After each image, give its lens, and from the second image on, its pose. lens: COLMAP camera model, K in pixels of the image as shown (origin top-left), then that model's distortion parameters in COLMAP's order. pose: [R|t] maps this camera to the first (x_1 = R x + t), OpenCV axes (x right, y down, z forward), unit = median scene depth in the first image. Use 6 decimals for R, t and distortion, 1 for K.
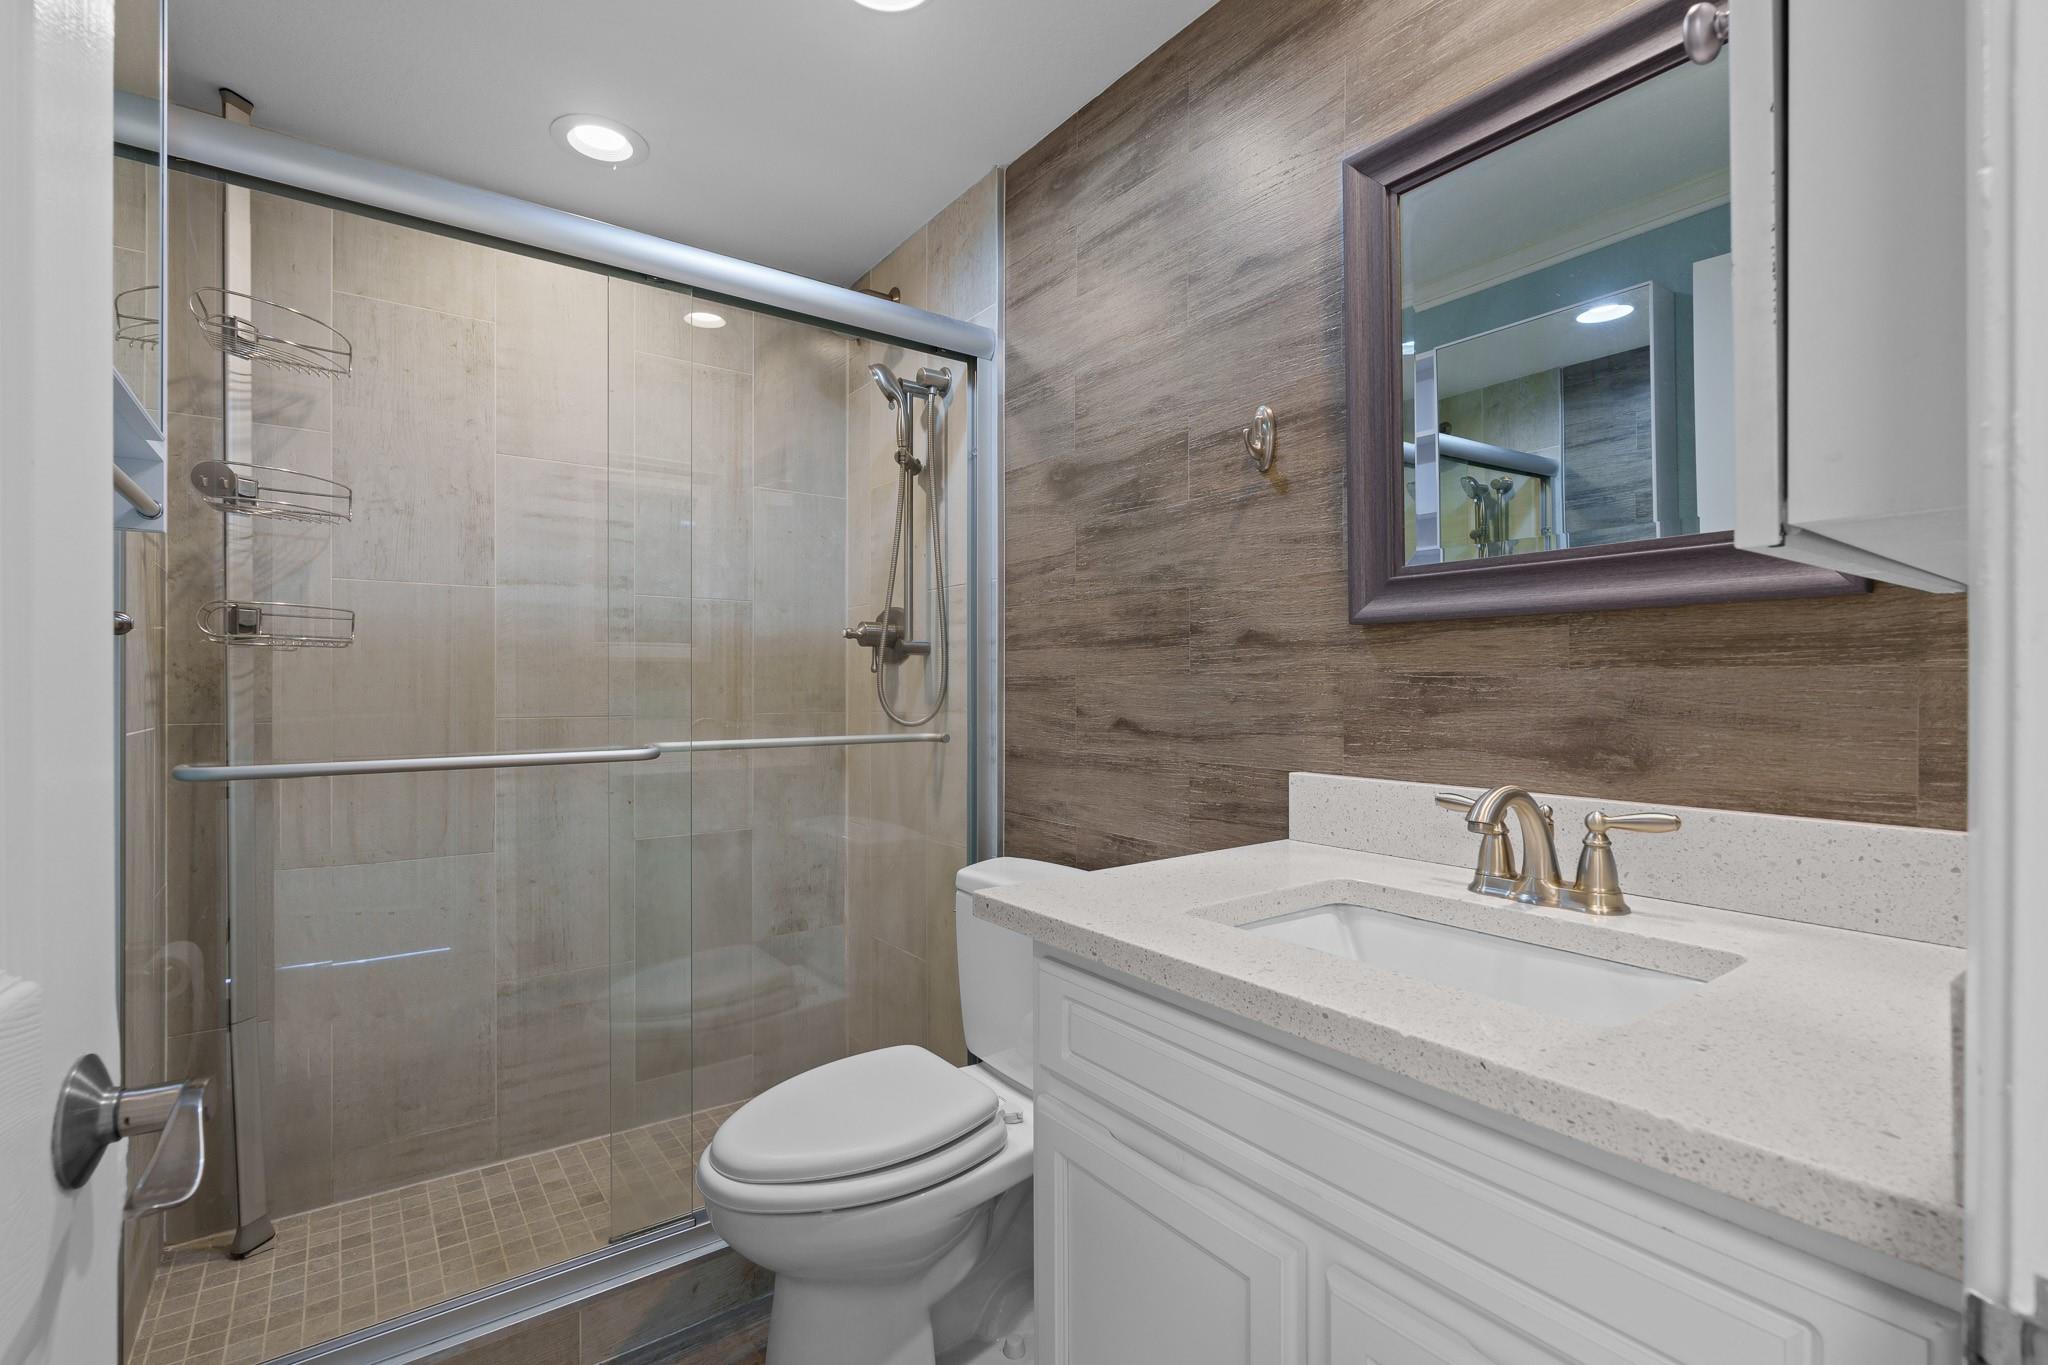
lens RADIAL K [[917.5, 0, 1022.8], [0, 917.5, 677.8], [0, 0, 1]] dist [-0.002151, 0.002134]
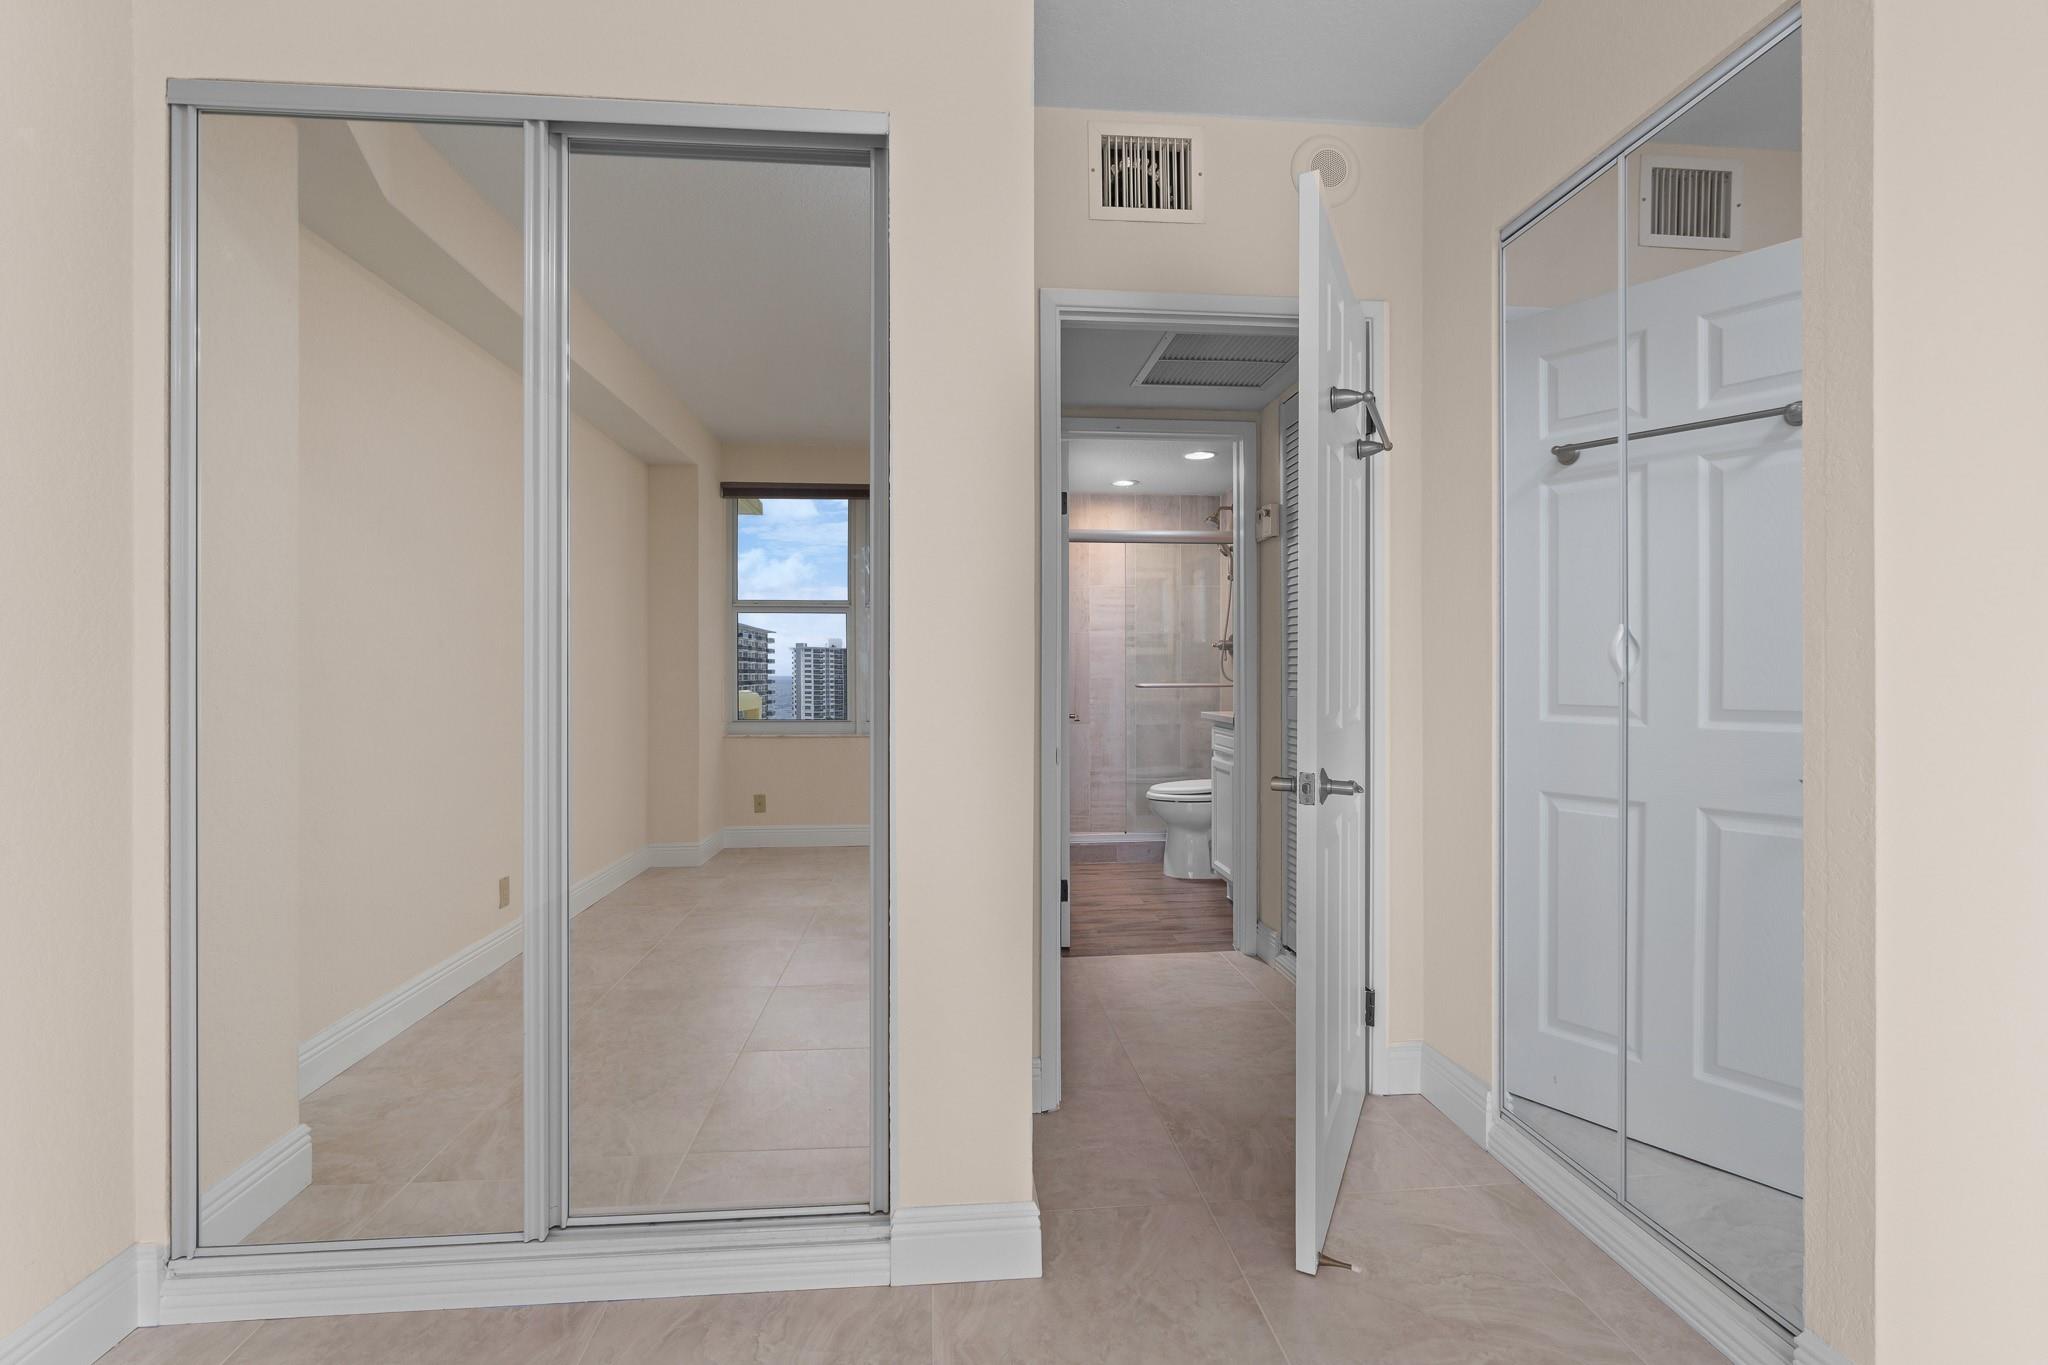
lens RADIAL K [[917.5, 0, 1023.2], [0, 917.5, 680.9], [0, 0, 1]] dist [-0.002151, 0.002134]
pose [[0.868625, 0.006896, -0.495422, 0.608851], [-0.004603, 0.999972, 0.005849, 0.039454], [0.495449, -0.002800, 0.868633, -1.465171]]
